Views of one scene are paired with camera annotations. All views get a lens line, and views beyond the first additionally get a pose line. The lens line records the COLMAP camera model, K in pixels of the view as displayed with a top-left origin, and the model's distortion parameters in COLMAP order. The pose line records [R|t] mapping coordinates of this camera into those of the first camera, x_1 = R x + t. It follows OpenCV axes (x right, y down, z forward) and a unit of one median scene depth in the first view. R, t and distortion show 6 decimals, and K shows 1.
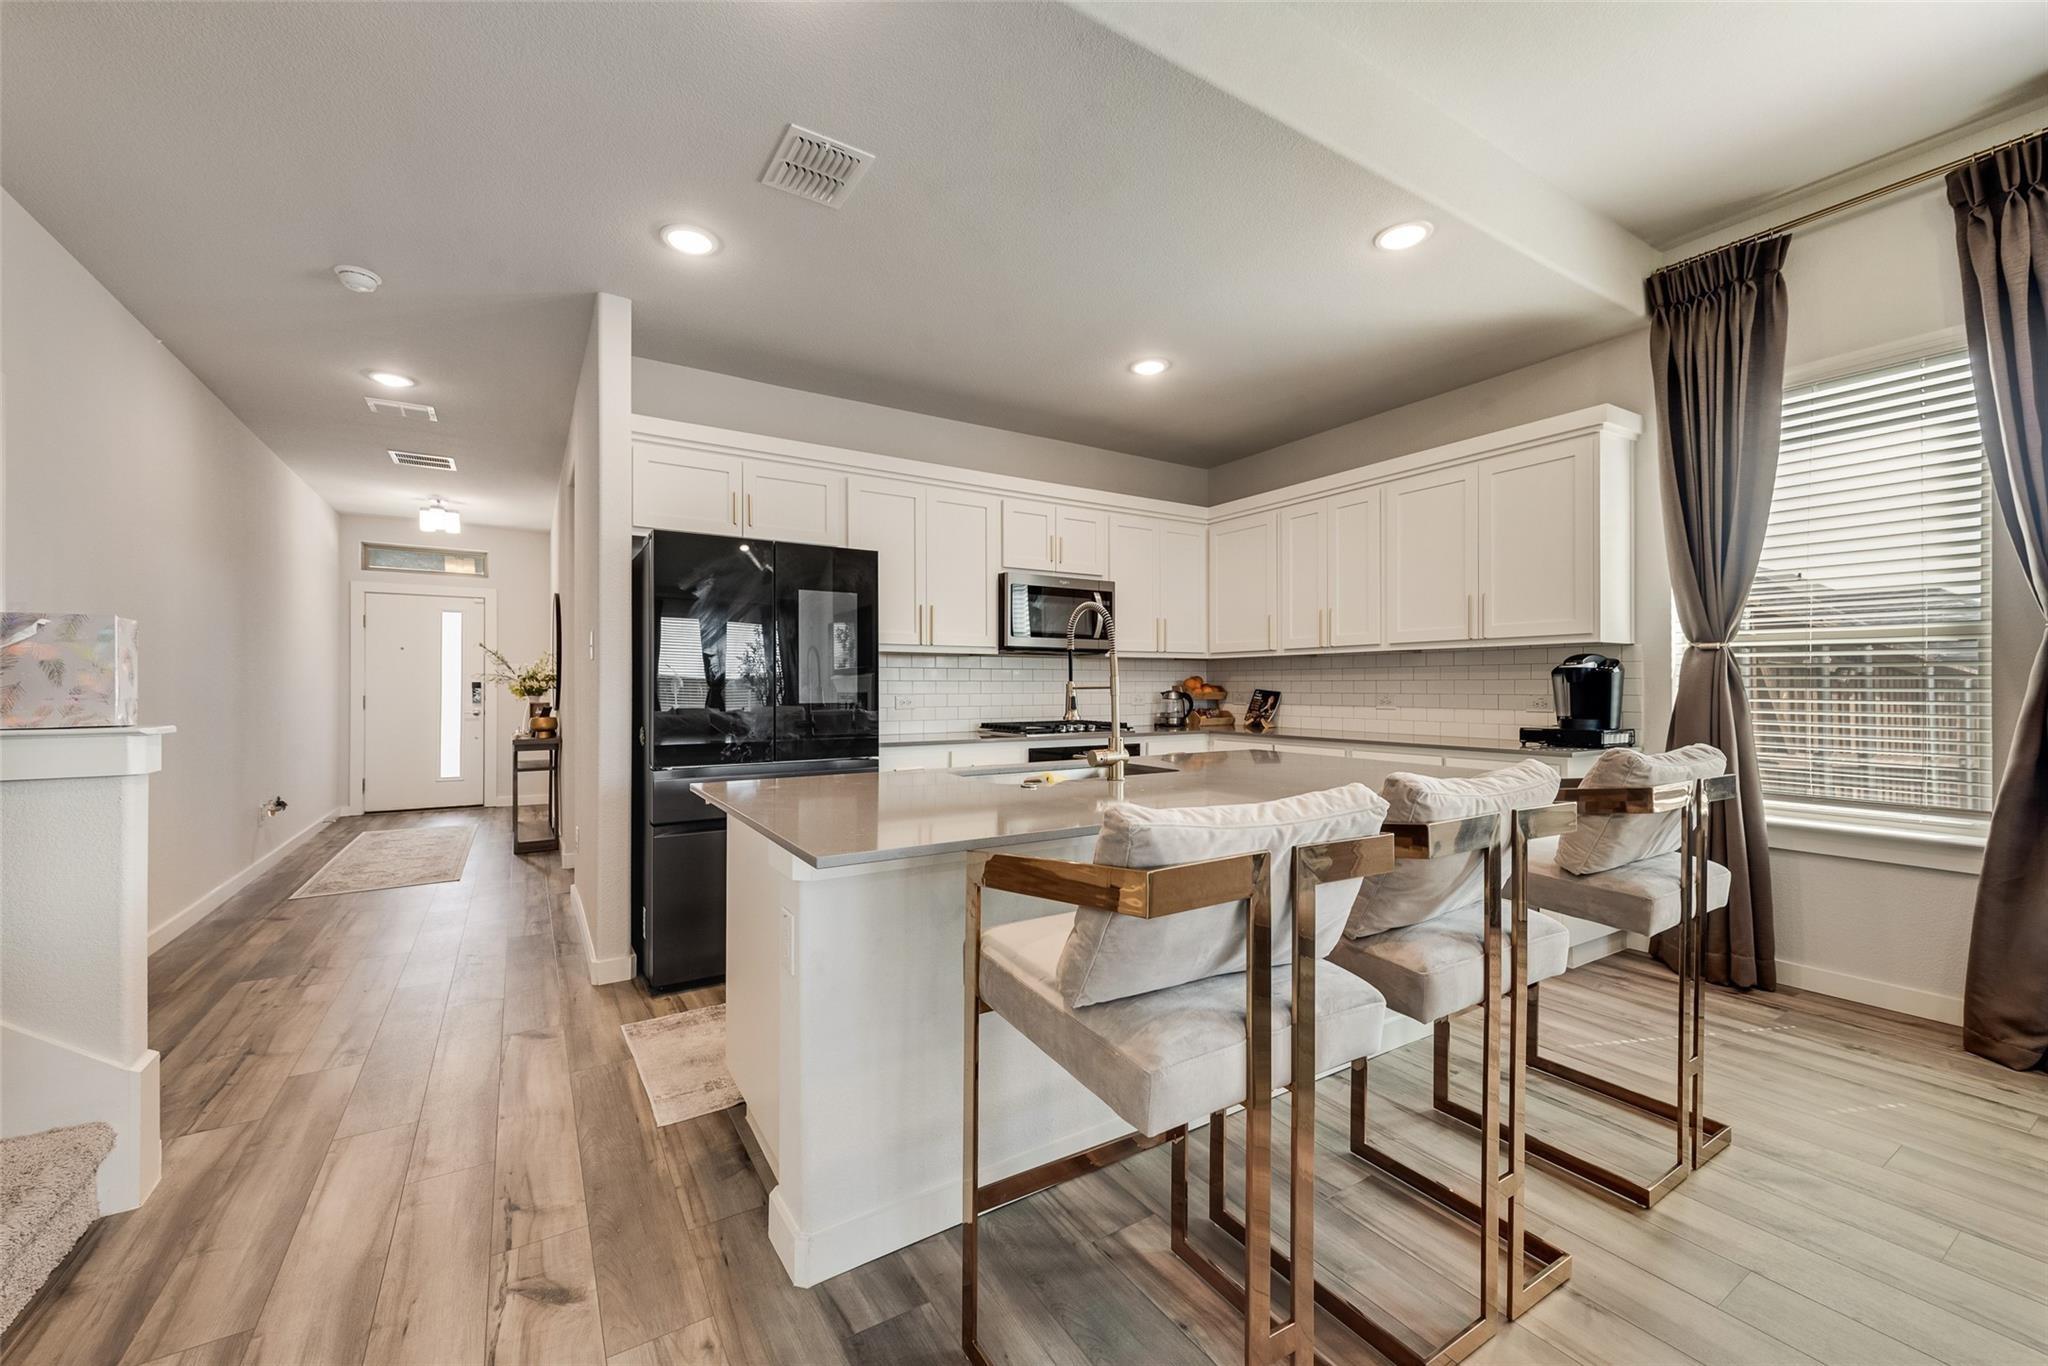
lens RADIAL K [[798.8, 0, 1017.3], [0, 798.8, 687.6], [0, 0, 1]] dist [0.014659, -0.004953]
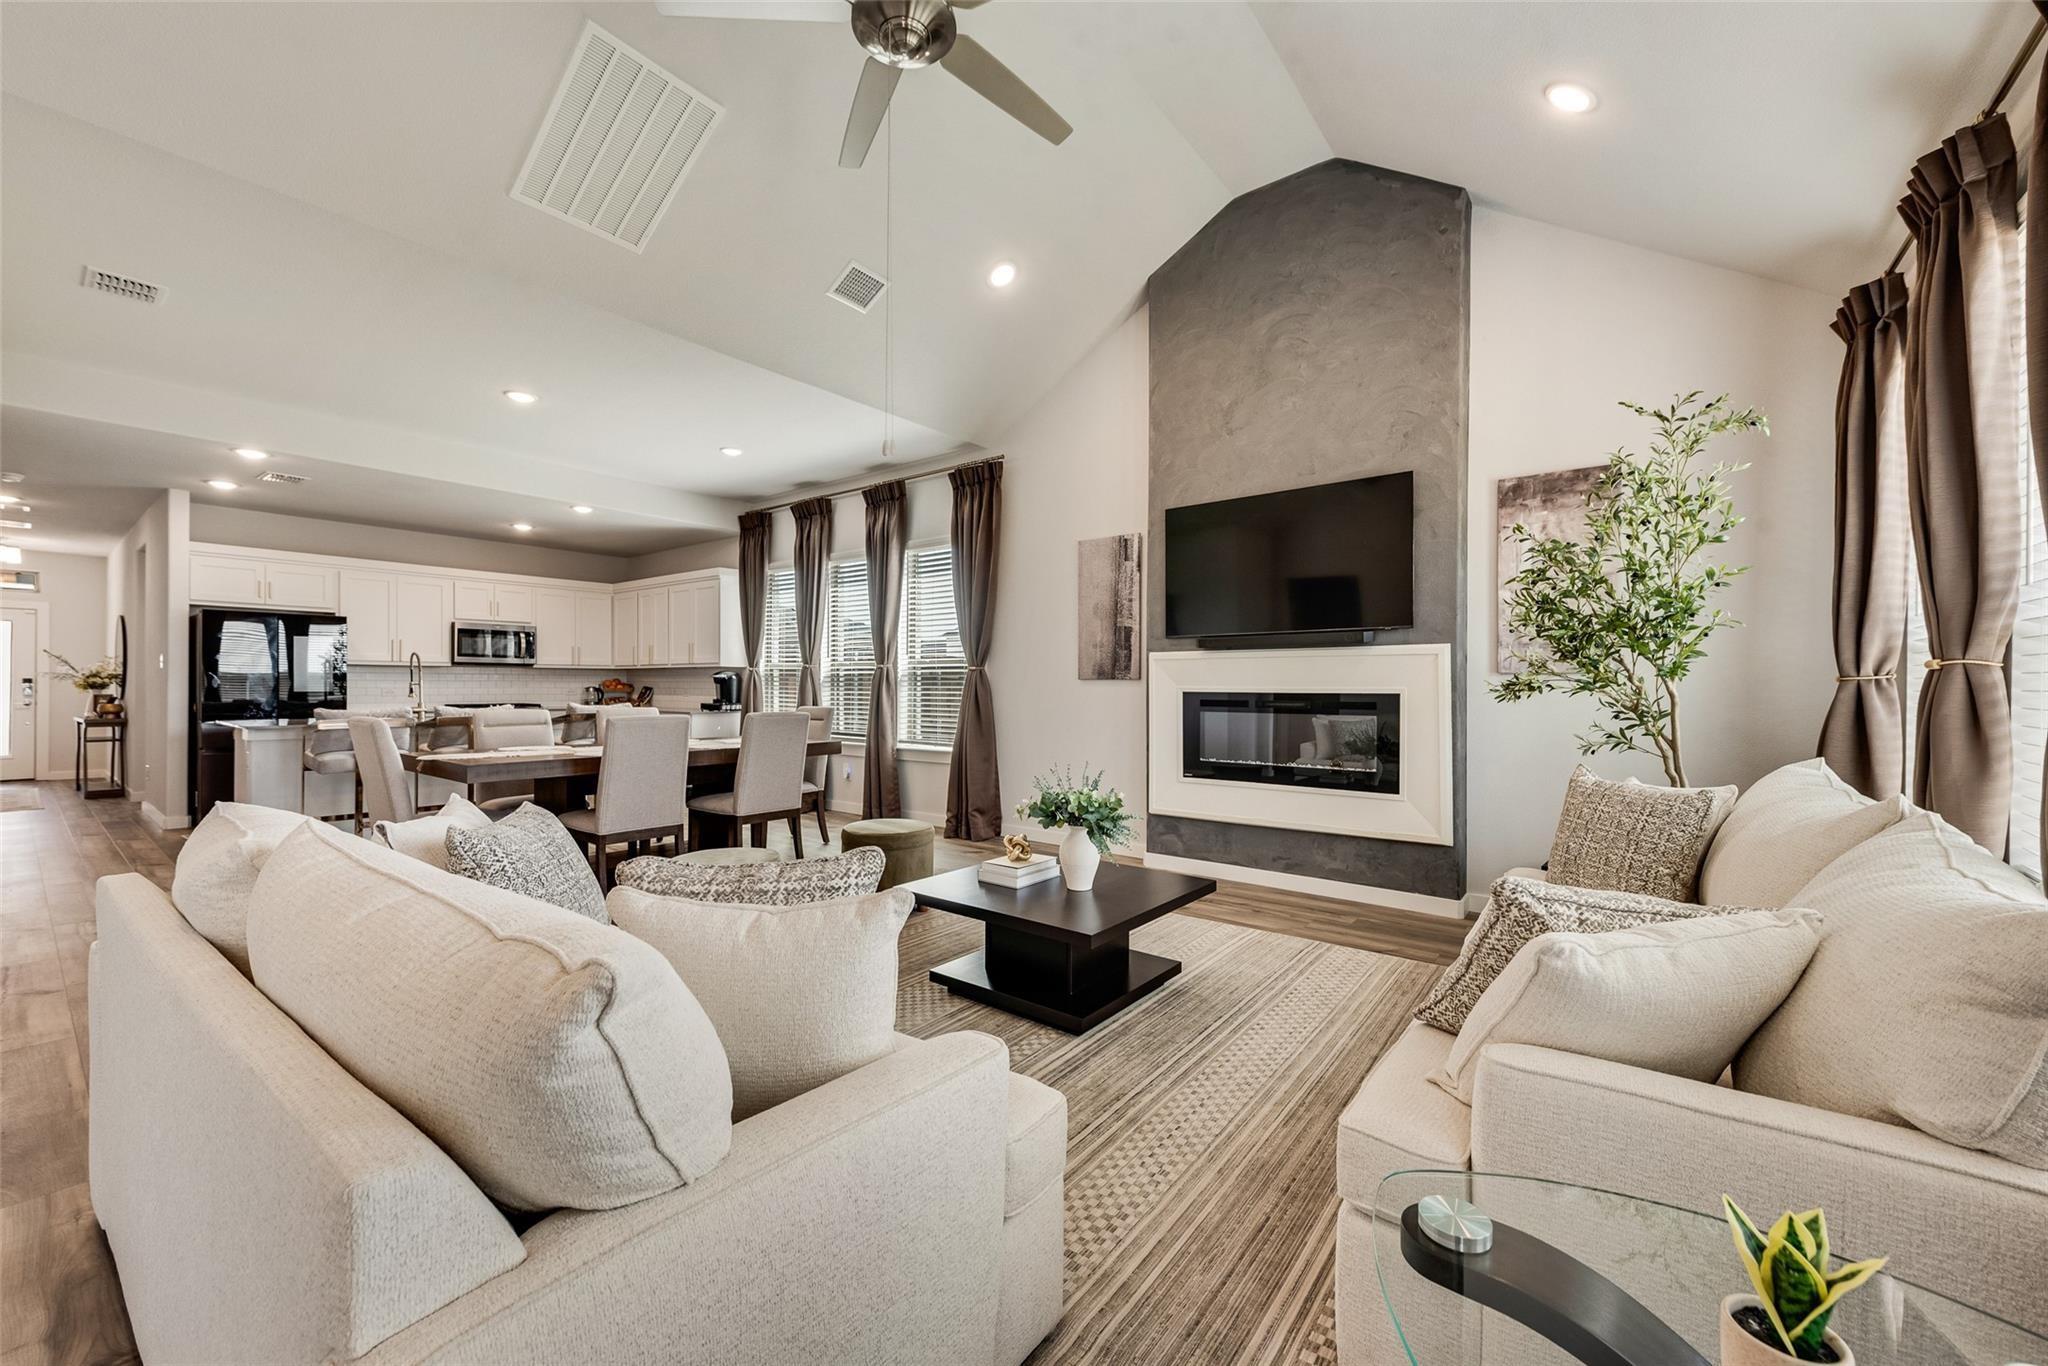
lens RADIAL K [[798.8, 0, 1017.3], [0, 798.8, 687.6], [0, 0, 1]] dist [0.014659, -0.004953]
pose [[0.940763, 0.003547, 0.339047, 0.650169], [-0.004290, 0.999990, 0.001442, -0.001449], [-0.339038, -0.002811, 0.940768, -1.325971]]
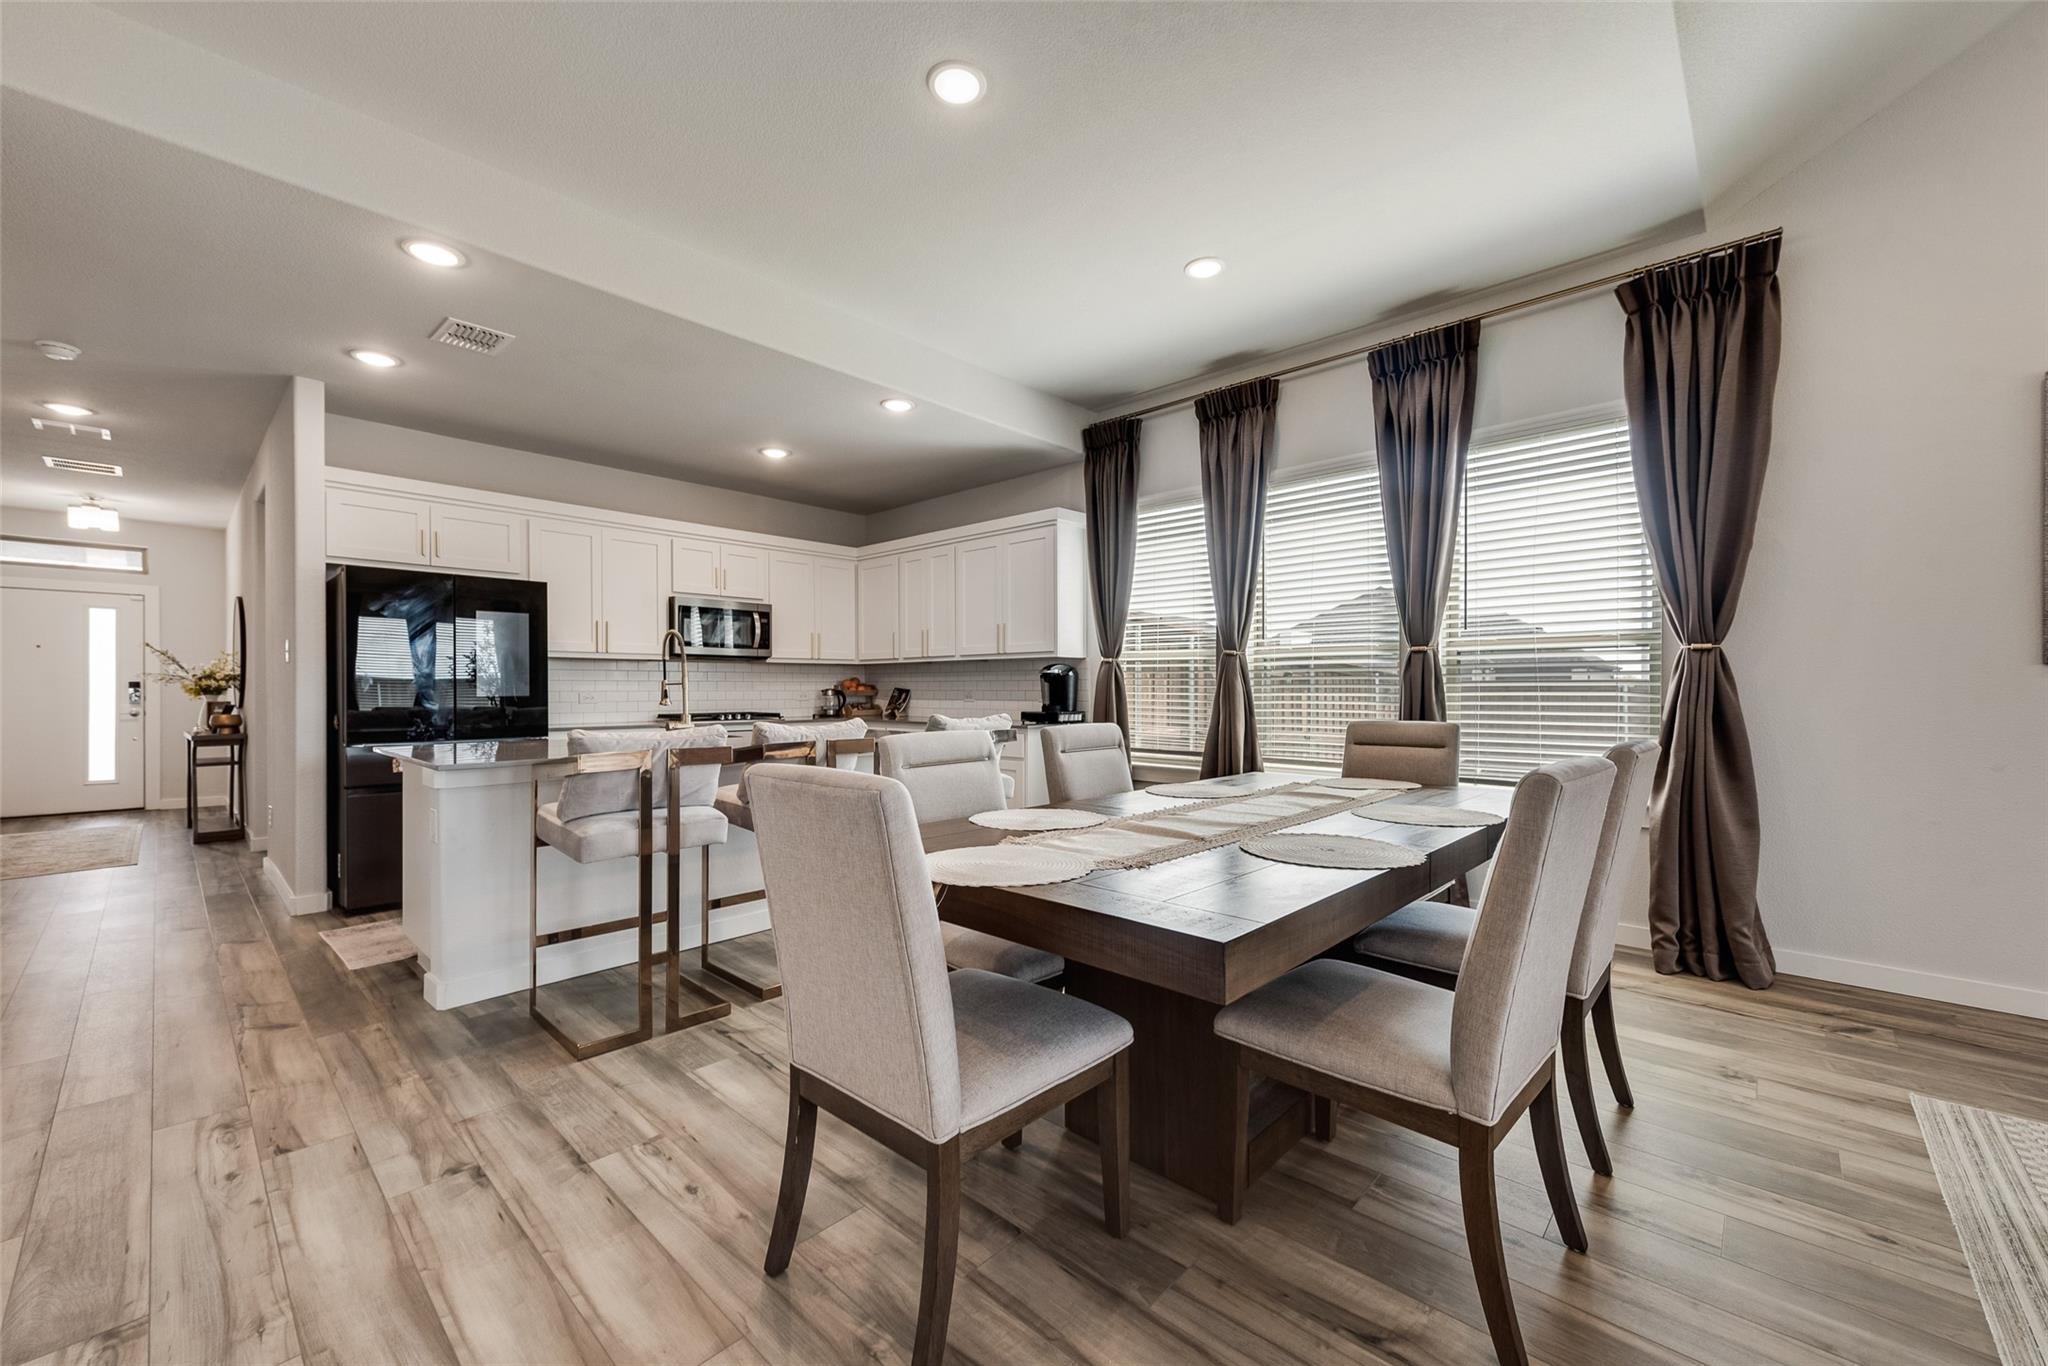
lens RADIAL K [[802.7, 0, 1017.8], [0, 802.7, 694.5], [0, 0, 1]] dist [0.017070, -0.004973]
pose [[0.966476, -0.002453, 0.256745, 0.210591], [0.000825, 0.999979, 0.006448, 0.006688], [-0.256756, -0.006020, 0.966458, -0.444041]]
